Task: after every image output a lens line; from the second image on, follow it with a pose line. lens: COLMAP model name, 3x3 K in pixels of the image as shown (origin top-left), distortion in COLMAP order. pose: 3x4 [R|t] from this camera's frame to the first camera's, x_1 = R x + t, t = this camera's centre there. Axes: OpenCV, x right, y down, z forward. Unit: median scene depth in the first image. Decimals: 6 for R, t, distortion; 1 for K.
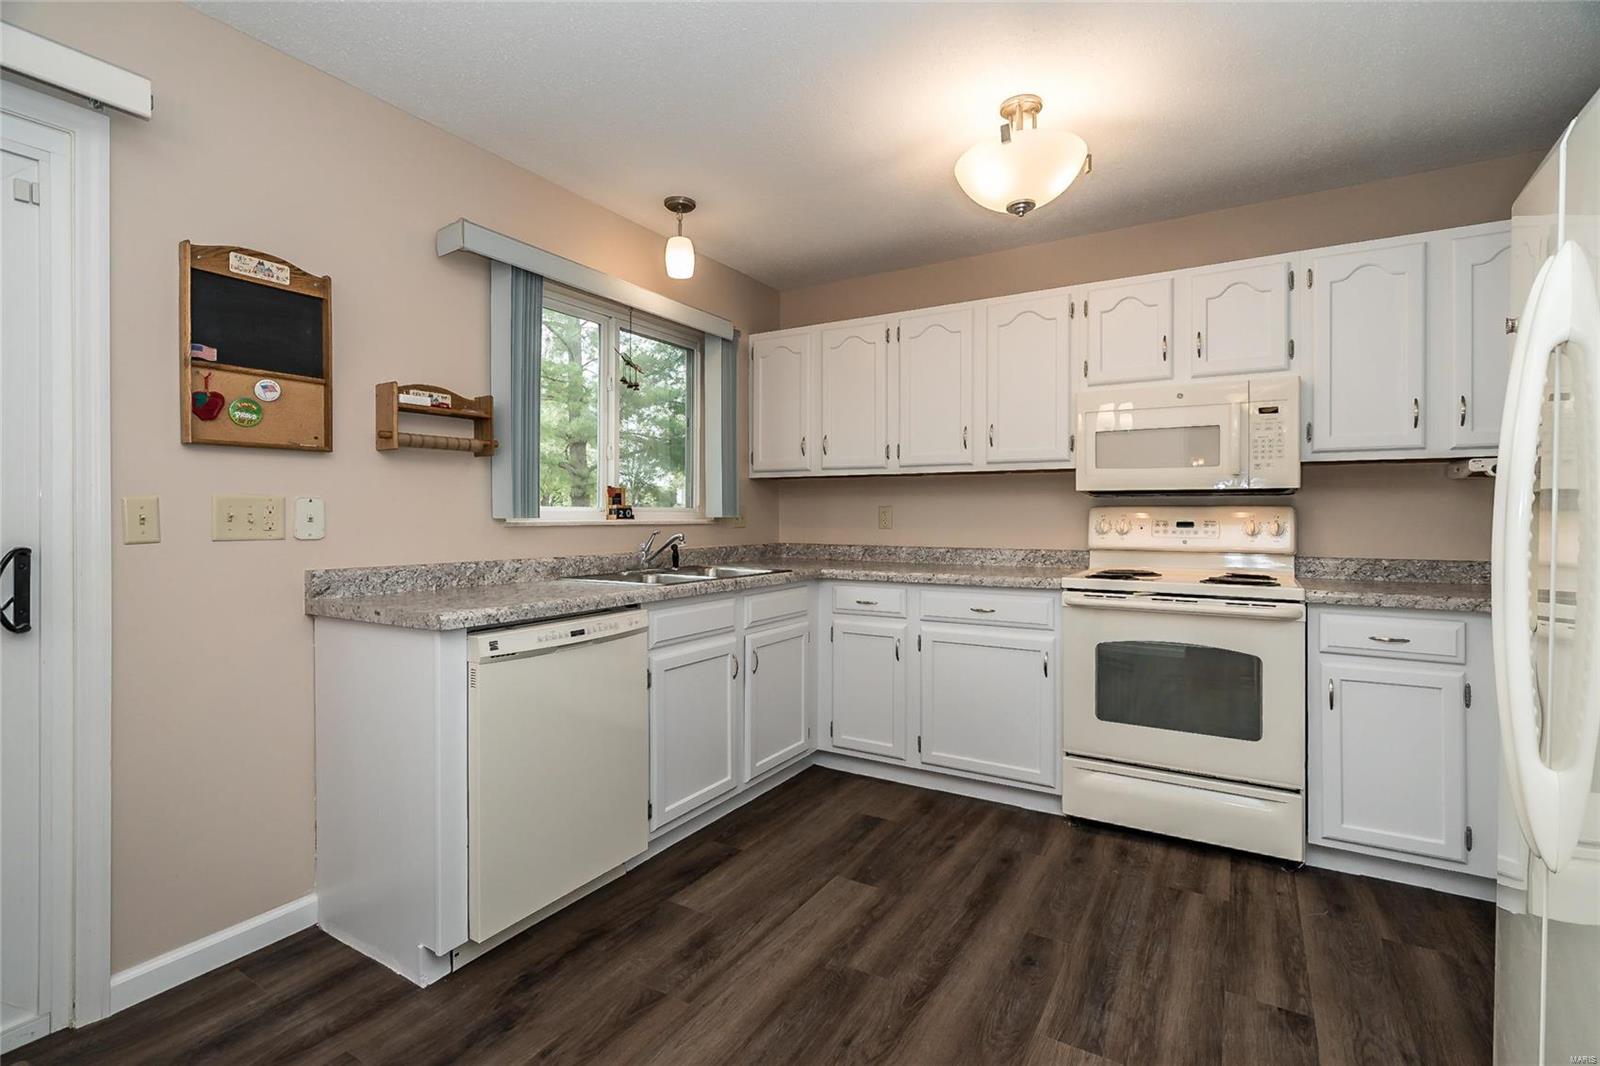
lens RADIAL K [[754.2, 0, 753.2], [0, 754.2, 512.1], [0, 0, 1]] dist [-0.000252, -0.000135]
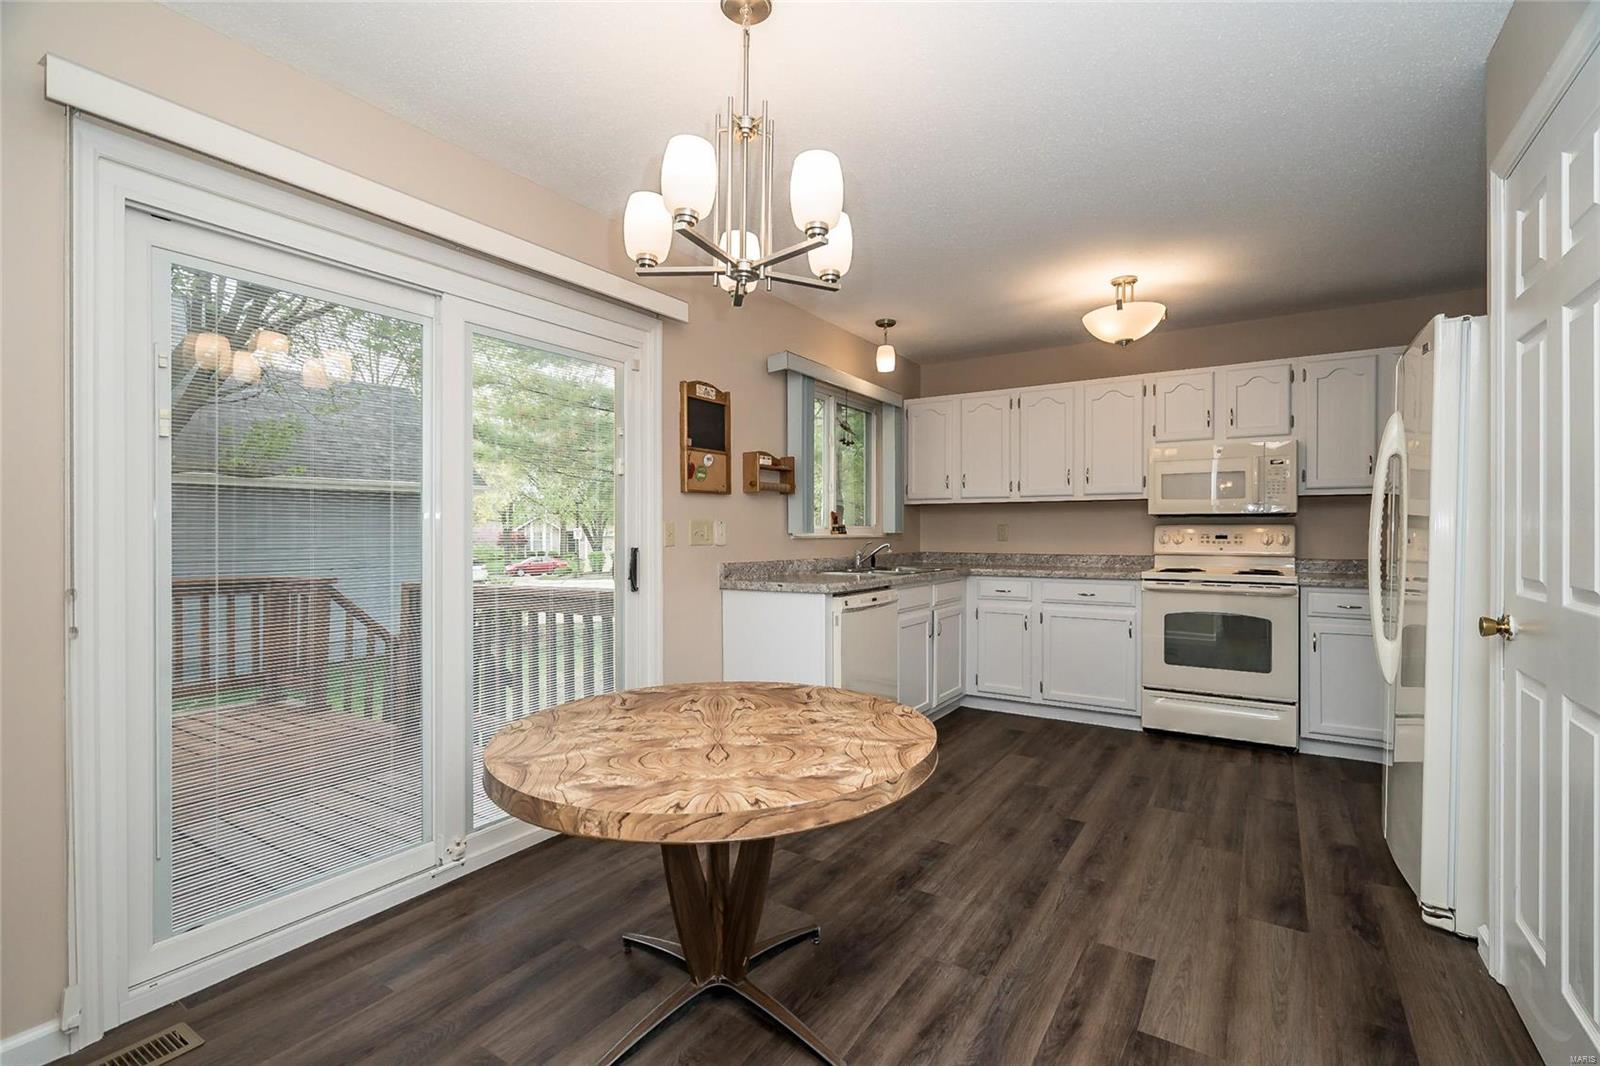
lens RADIAL K [[730.6, 0, 800.0], [0, 730.6, 533.0], [0, 0, 1]] dist [0.000009, 0.000206]
pose [[0.999966, -0.001865, 0.007978, -0.304005], [0.001819, 0.999982, 0.005687, -0.000767], [-0.007988, -0.005673, 0.999952, -0.487578]]
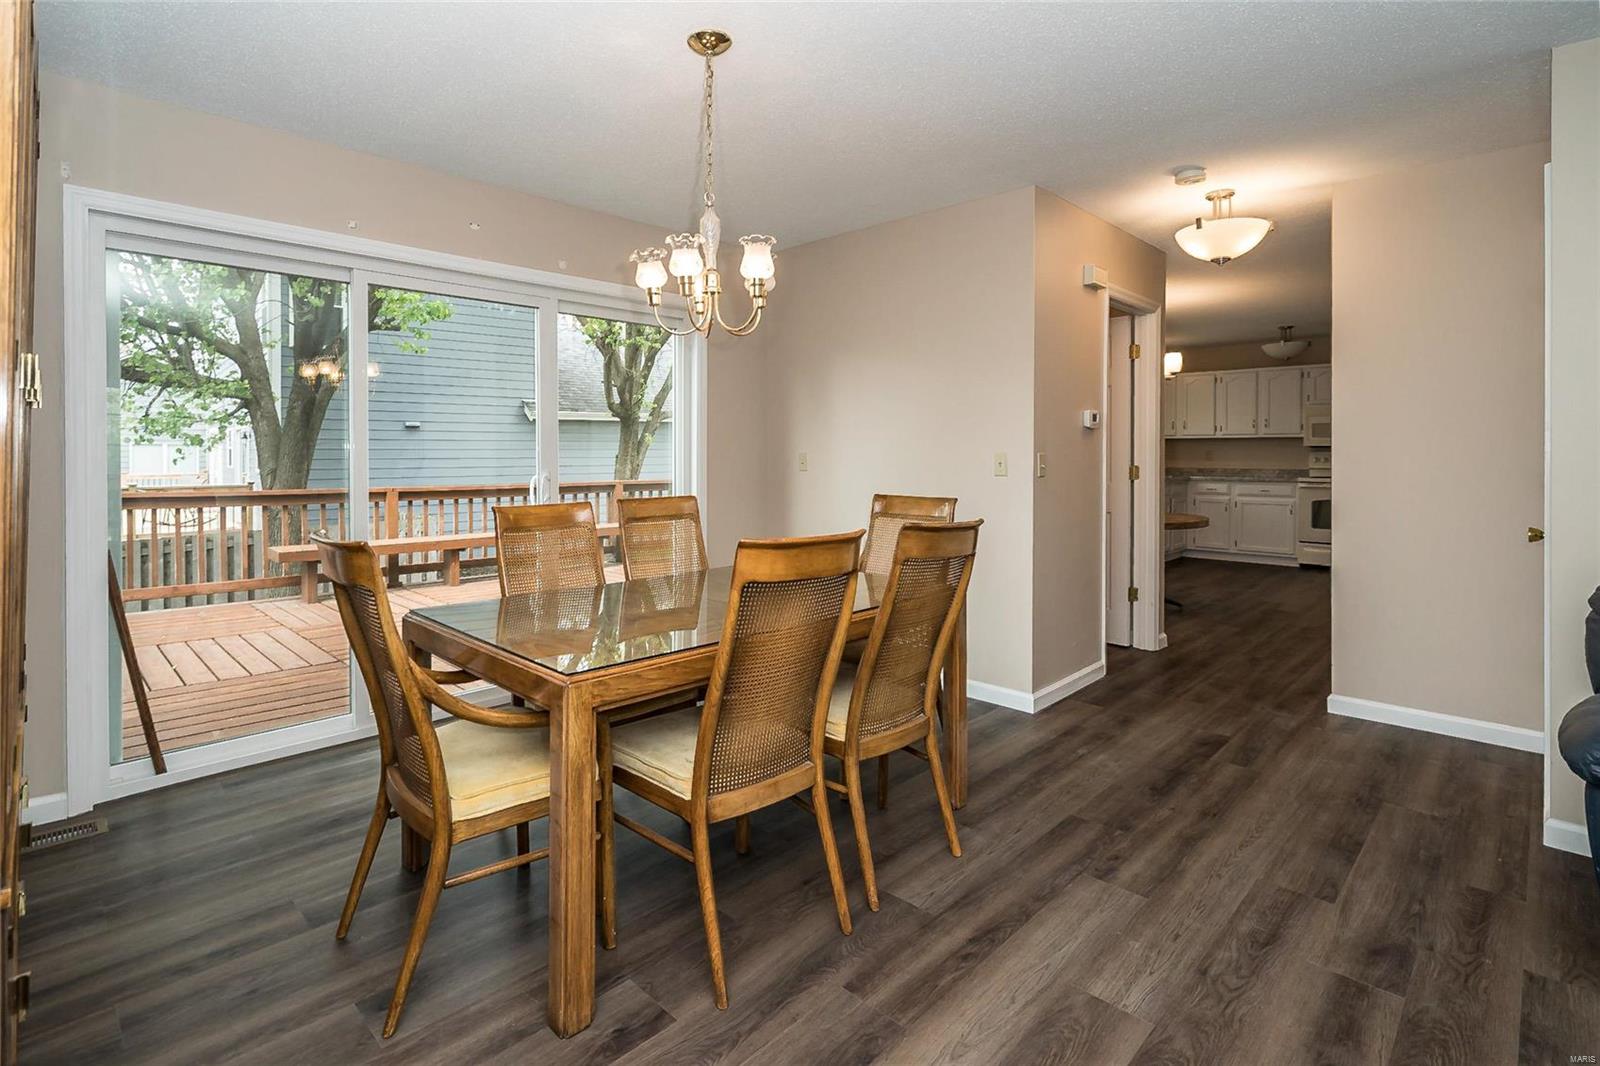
lens RADIAL K [[754.2, 0, 753.2], [0, 754.2, 512.1], [0, 0, 1]] dist [-0.000252, -0.000135]
pose [[0.995430, 0.007069, -0.095236, -1.379193], [0.000636, 0.996744, 0.080629, -0.012494], [0.095496, -0.080321, 0.992184, -2.027041]]
